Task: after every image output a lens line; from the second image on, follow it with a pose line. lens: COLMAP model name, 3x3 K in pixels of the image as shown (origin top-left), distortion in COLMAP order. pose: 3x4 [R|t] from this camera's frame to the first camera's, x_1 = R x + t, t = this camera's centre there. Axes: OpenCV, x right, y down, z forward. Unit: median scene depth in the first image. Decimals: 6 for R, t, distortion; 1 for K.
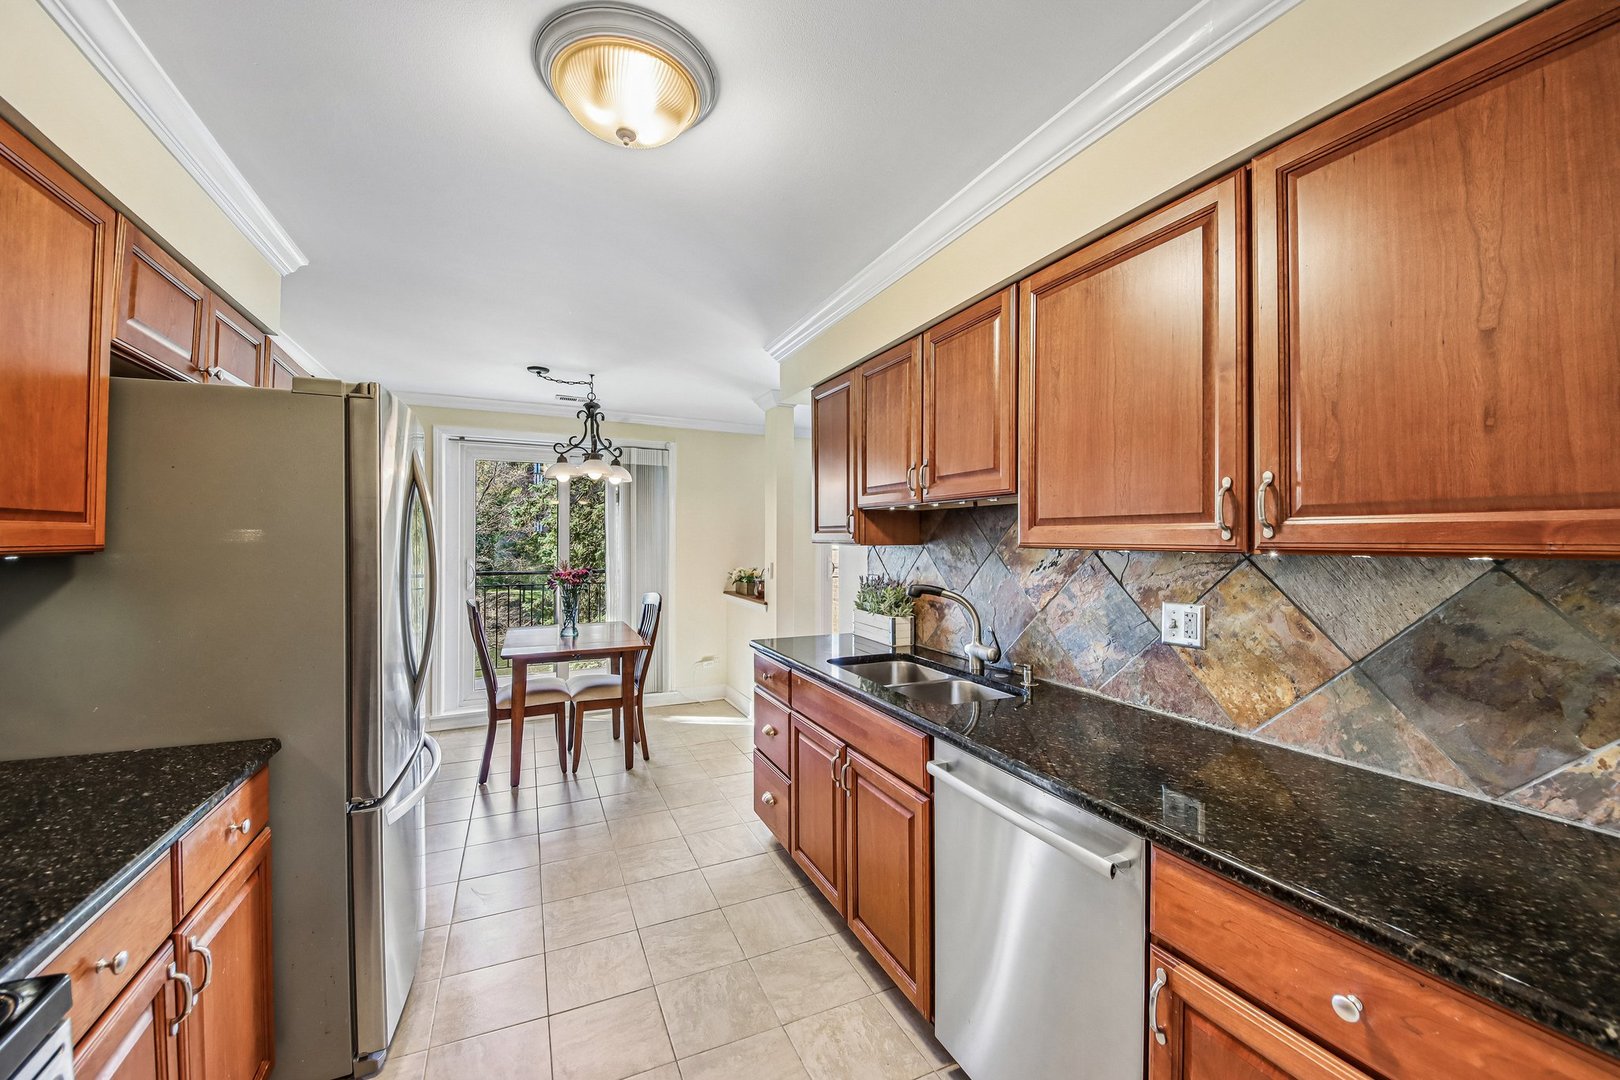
lens RADIAL K [[614.8, 0, 793.2], [0, 614.8, 535.4], [0, 0, 1]] dist [0.053747, -0.029326]
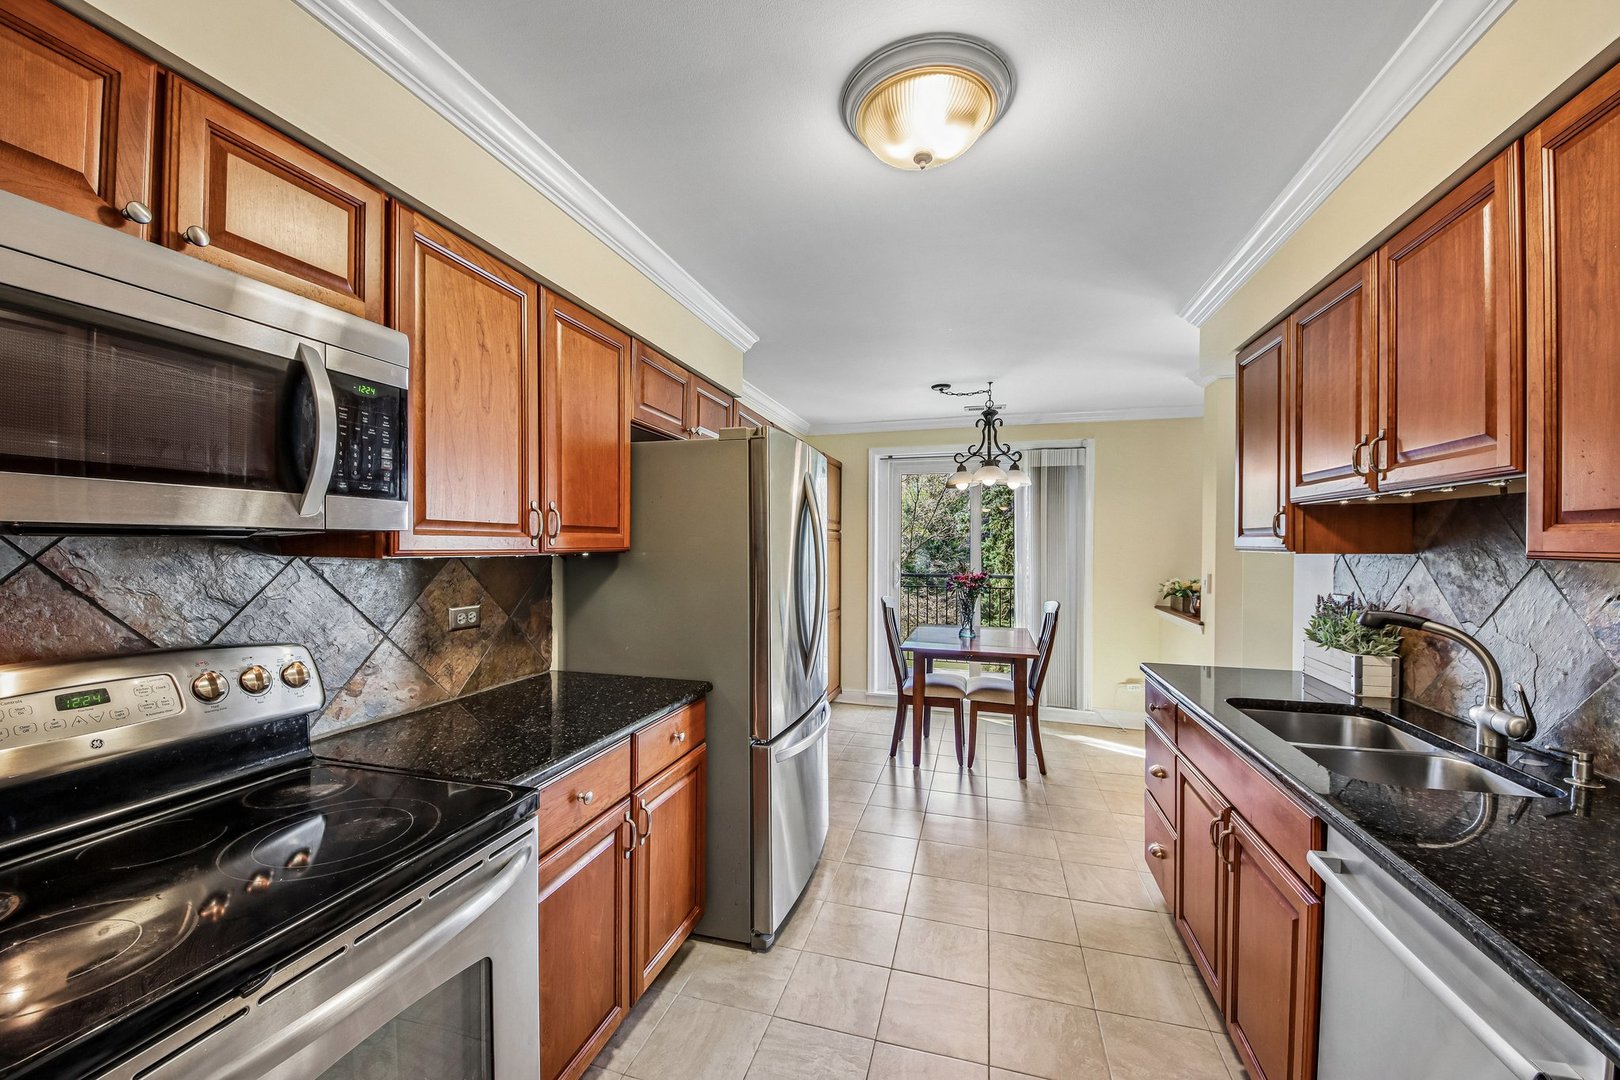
lens RADIAL K [[616.7, 0, 803.7], [0, 616.7, 550.0], [0, 0, 1]] dist [0.052817, -0.025548]
pose [[0.769119, 0.007803, -0.639058, 0.142228], [0.001518, 0.999900, 0.014036, 0.000444], [0.639104, -0.011766, 0.769031, 0.031092]]
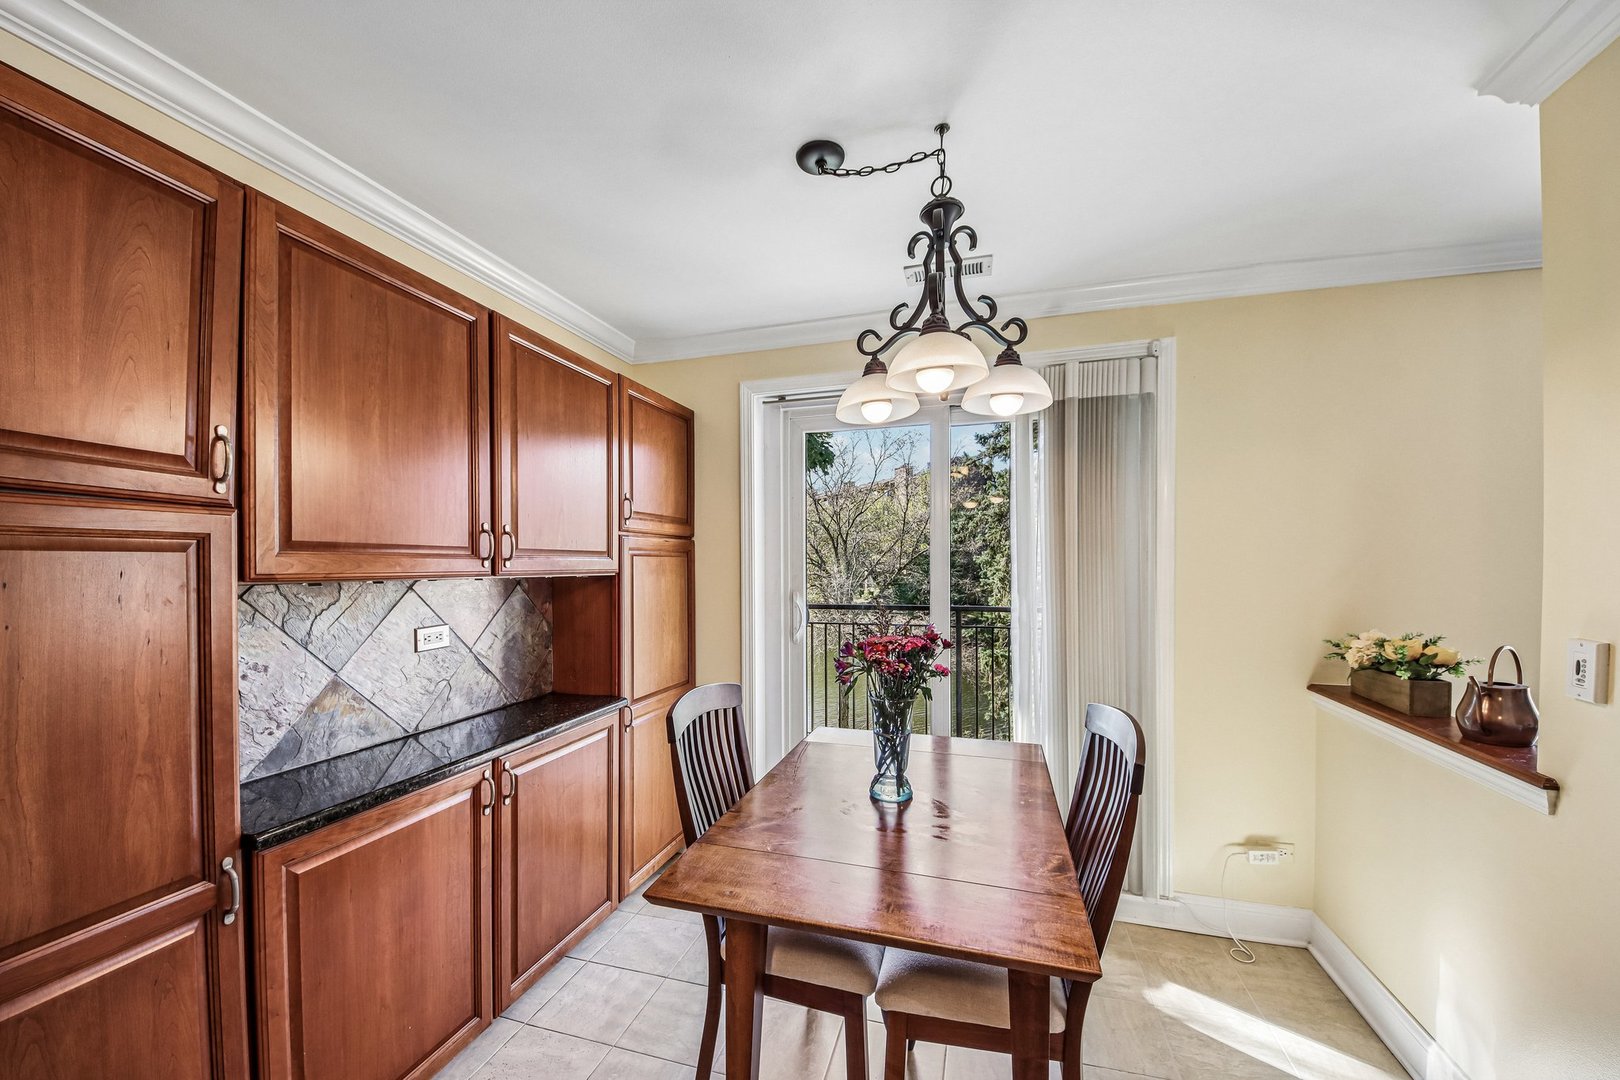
lens RADIAL K [[625.0, 0, 812.0], [0, 625.0, 582.4], [0, 0, 1]] dist [0.026206, -0.026626]
pose [[0.774392, 0.008096, -0.632654, -0.215709], [0.019627, 0.999130, 0.036810, 0.005314], [0.632401, -0.040923, 0.773559, 0.986628]]
